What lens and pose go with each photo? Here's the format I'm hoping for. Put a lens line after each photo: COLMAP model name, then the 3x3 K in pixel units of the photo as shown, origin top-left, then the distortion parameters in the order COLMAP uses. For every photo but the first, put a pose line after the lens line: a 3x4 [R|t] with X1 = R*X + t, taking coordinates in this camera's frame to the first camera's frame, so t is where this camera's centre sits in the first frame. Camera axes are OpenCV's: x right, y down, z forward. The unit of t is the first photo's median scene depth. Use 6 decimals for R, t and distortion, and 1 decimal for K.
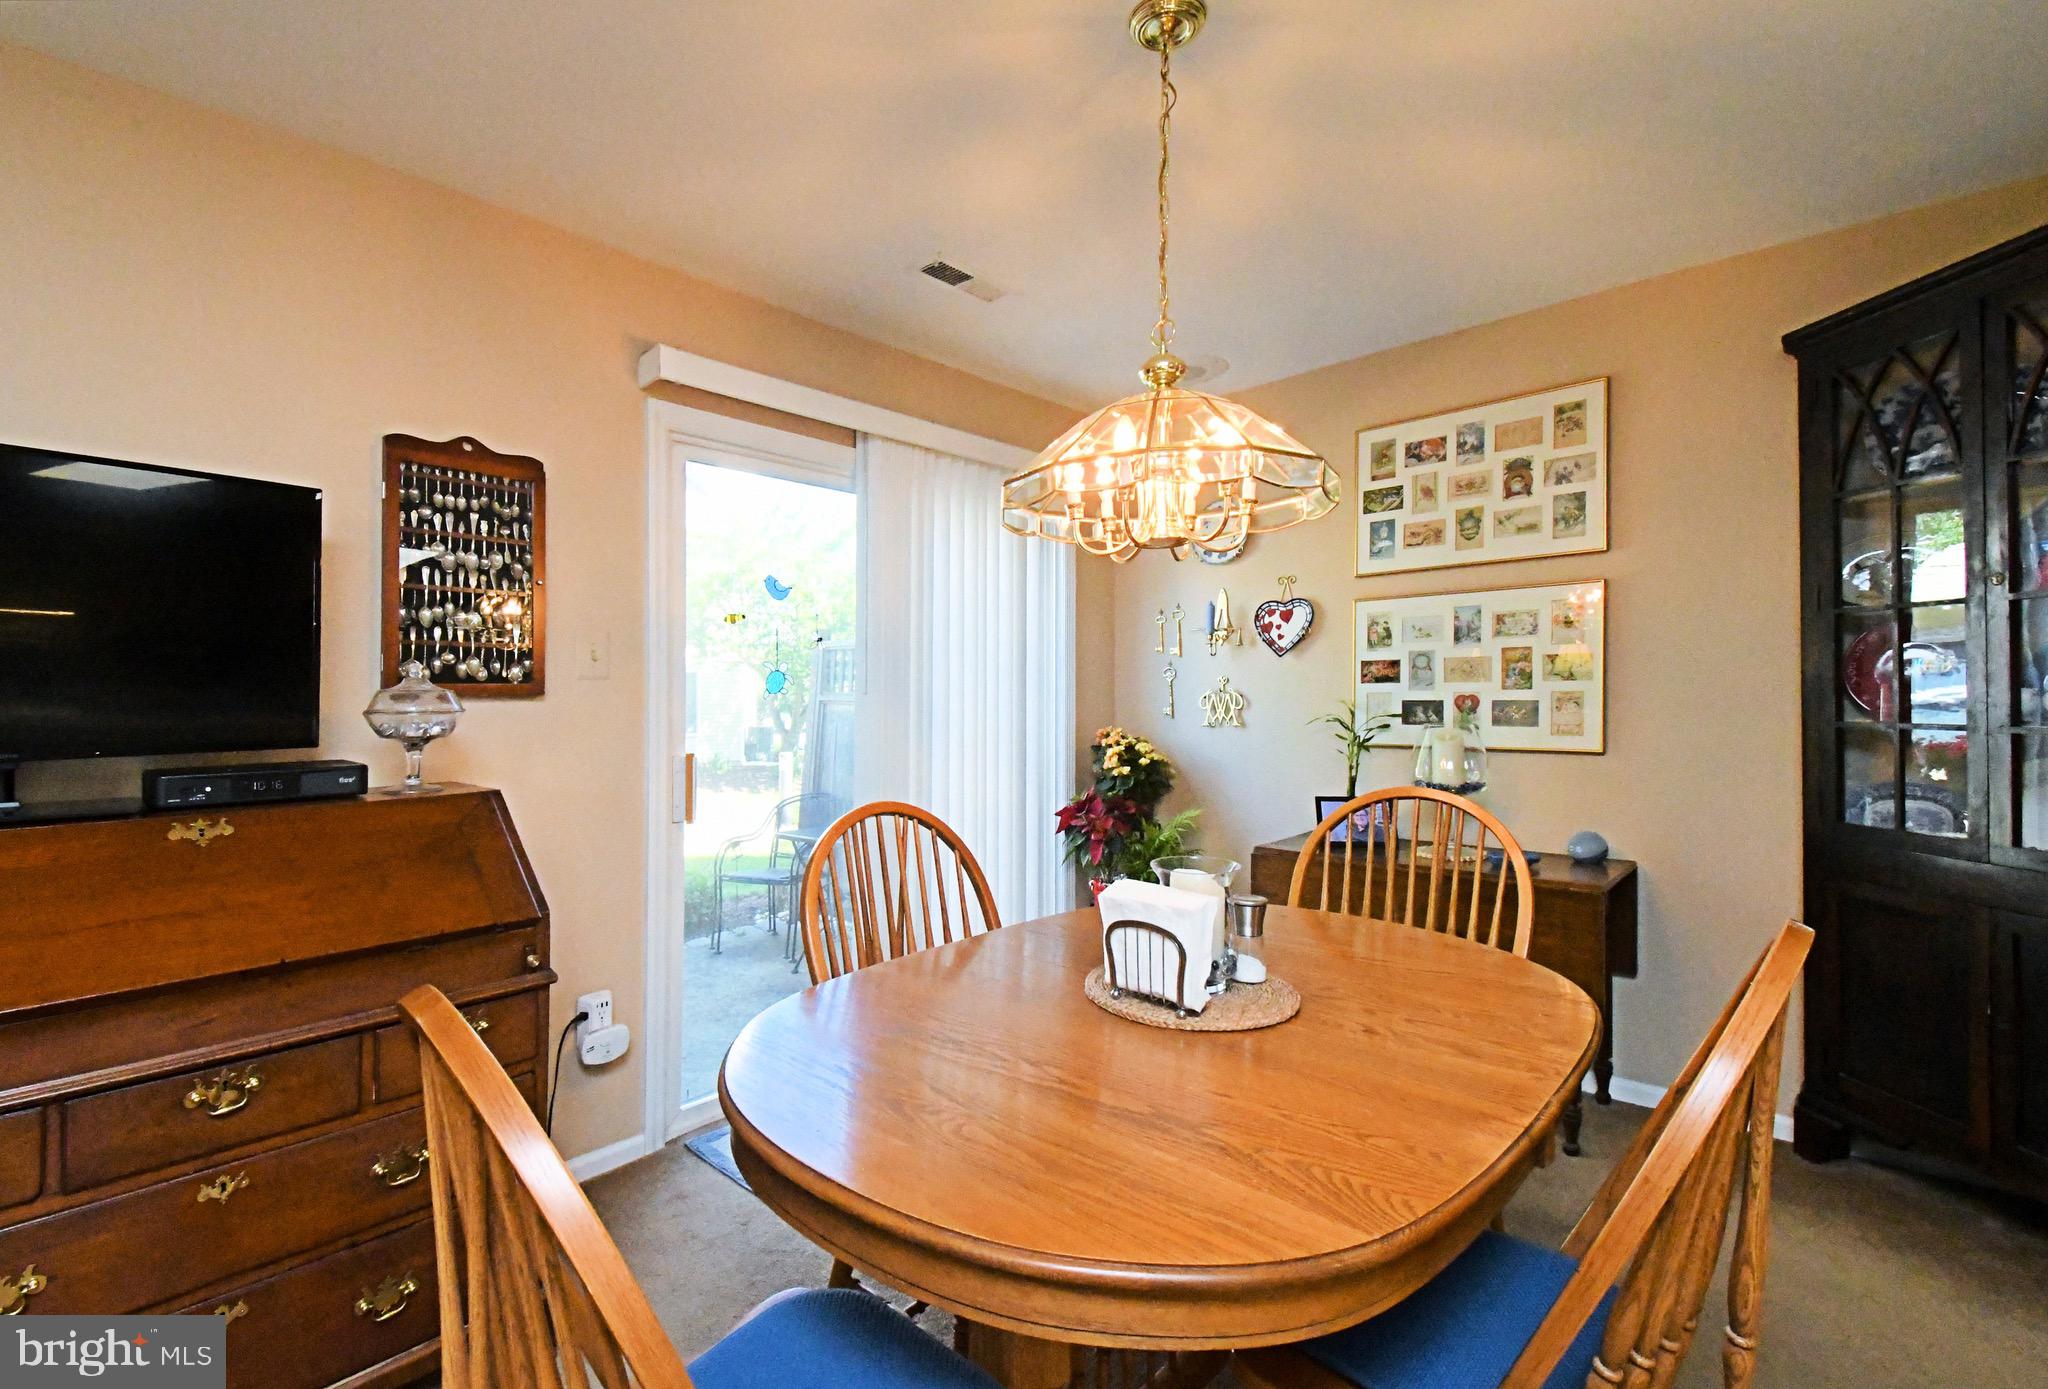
lens RADIAL K [[871.1, 0, 993.2], [0, 871.1, 717.2], [0, 0, 1]] dist [-0.000356, -0.000312]
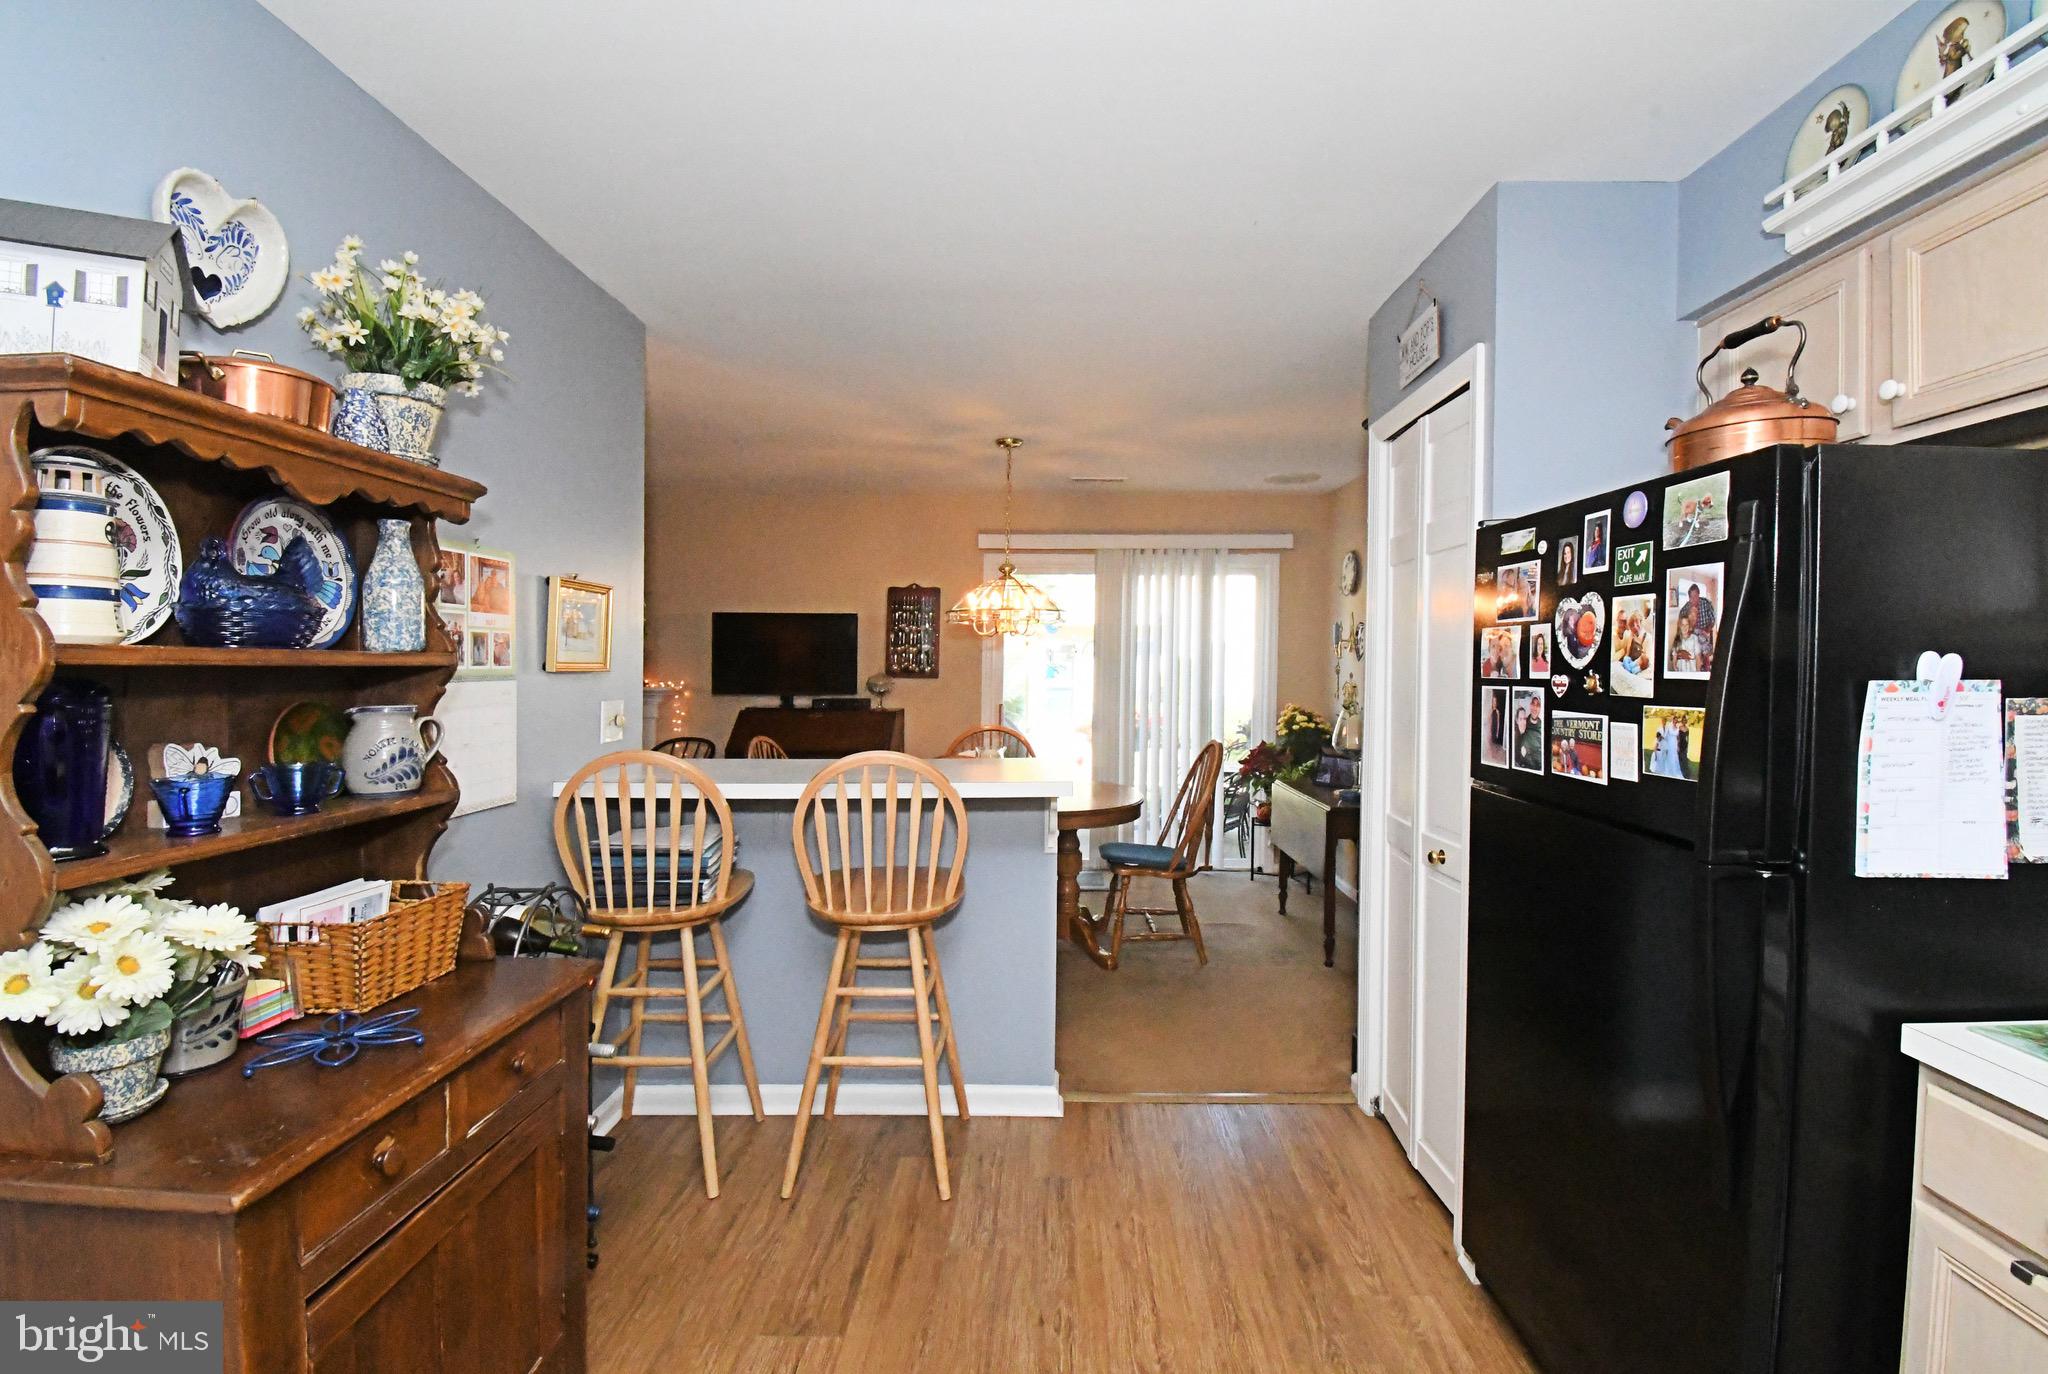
lens RADIAL K [[917.0, 0, 1056.3], [0, 917.0, 682.4], [0, 0, 1]] dist [0.014381, -0.023944]
pose [[0.695820, 0.033498, -0.717435, 1.342278], [-0.029212, 0.999405, 0.018332, -0.054934], [0.717622, 0.008202, 0.696384, -0.522734]]
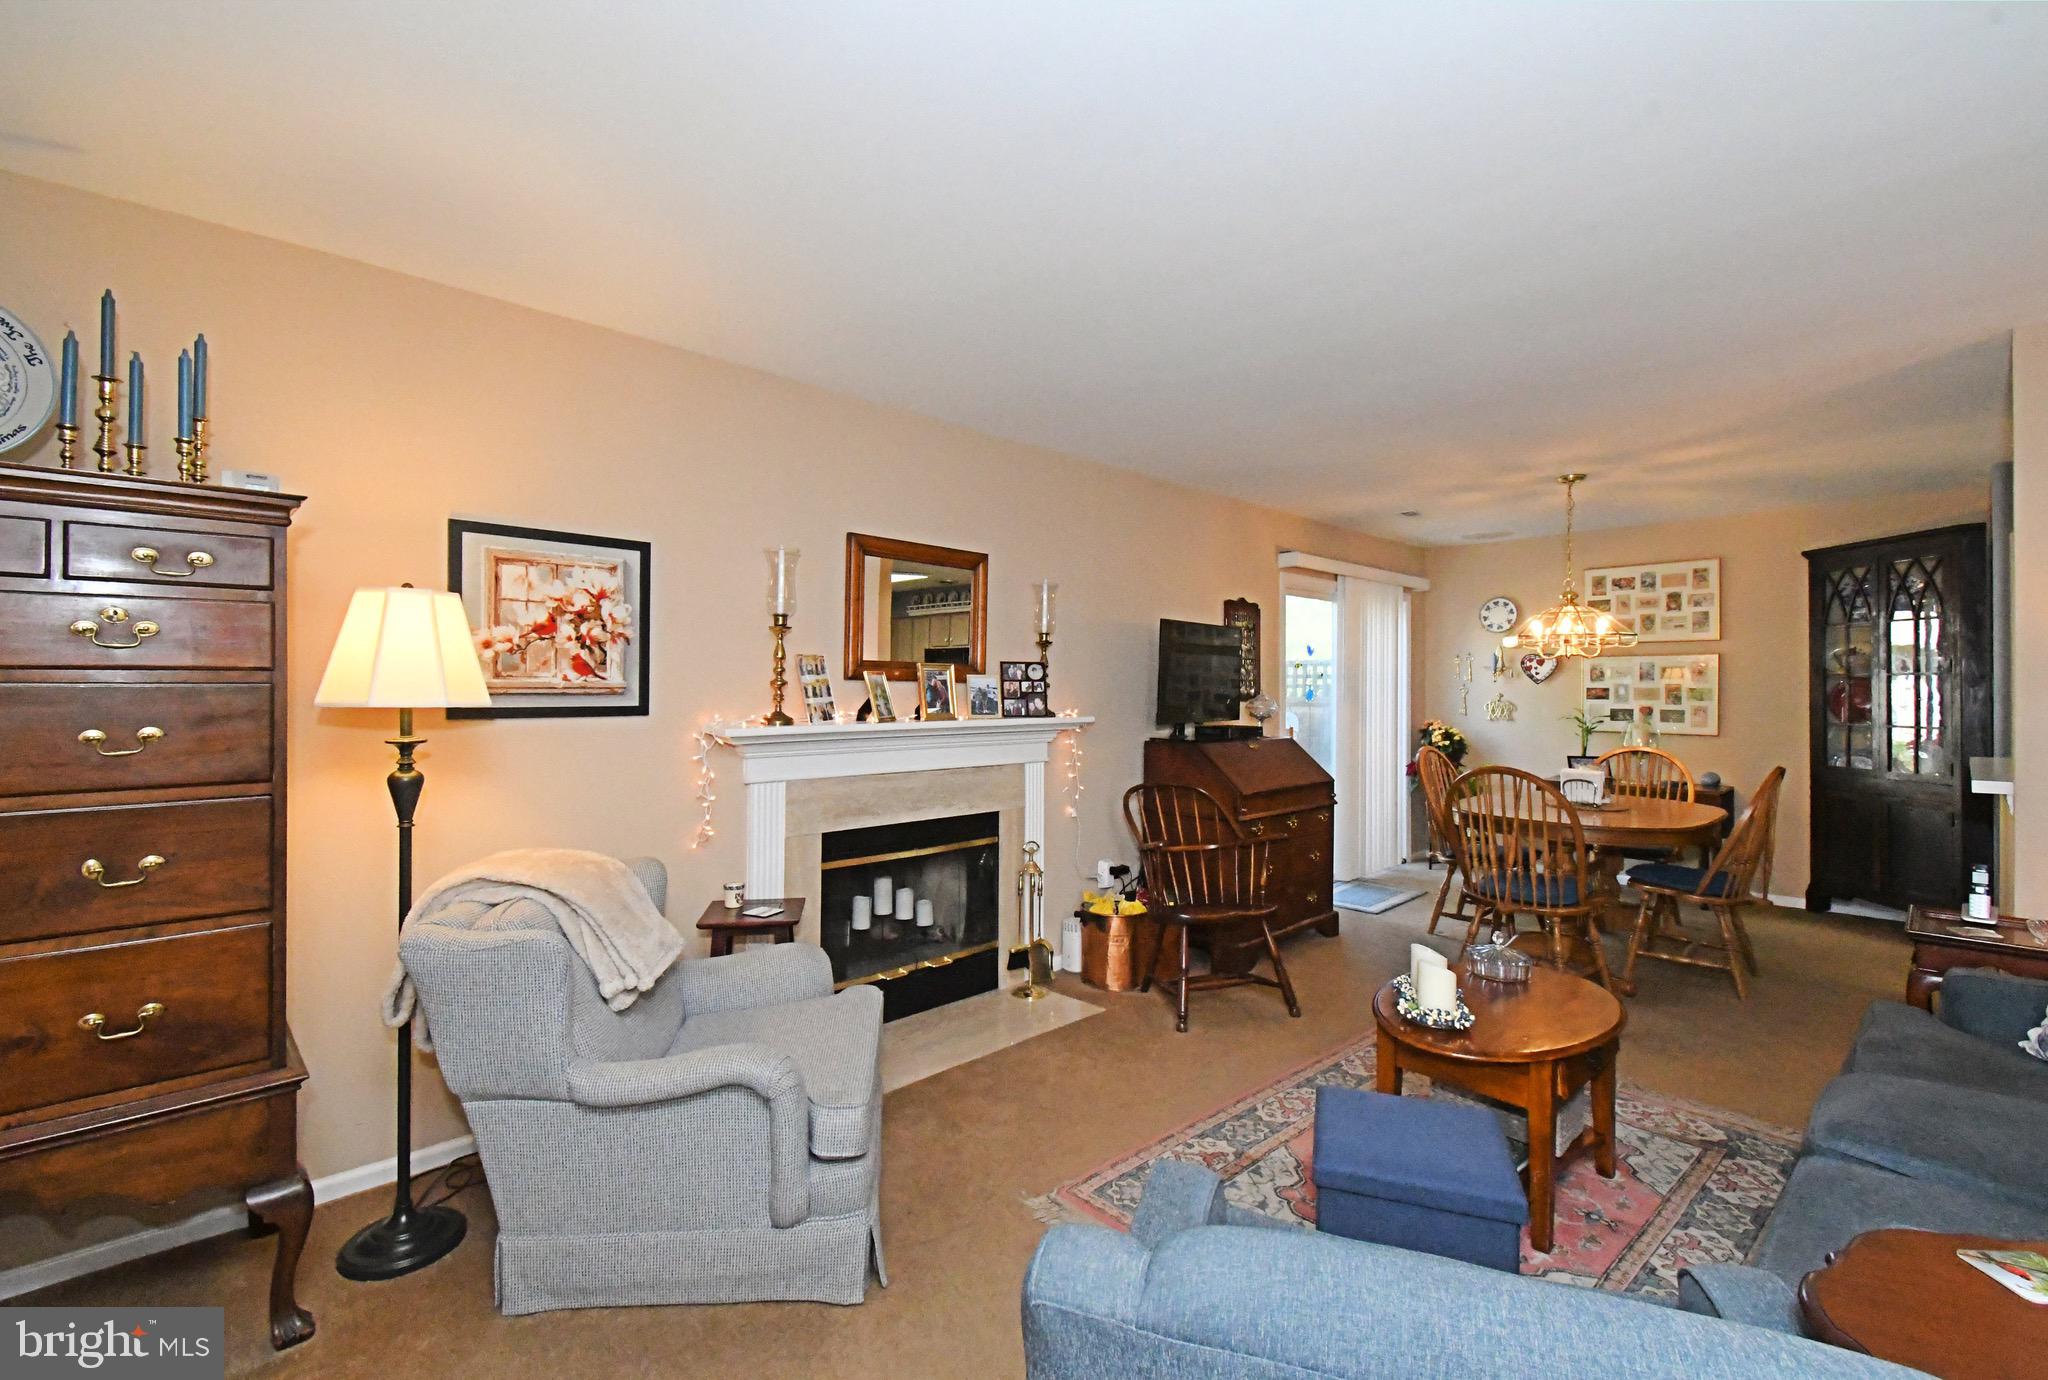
lens RADIAL K [[878.3, 0, 988.8], [0, 878.3, 688.4], [0, 0, 1]] dist [0.002462, -0.008090]
pose [[0.998119, 0.015035, -0.059439, -0.856599], [-0.016517, 0.999563, -0.024509, 0.007336], [0.059044, 0.025445, 0.997931, -1.117972]]
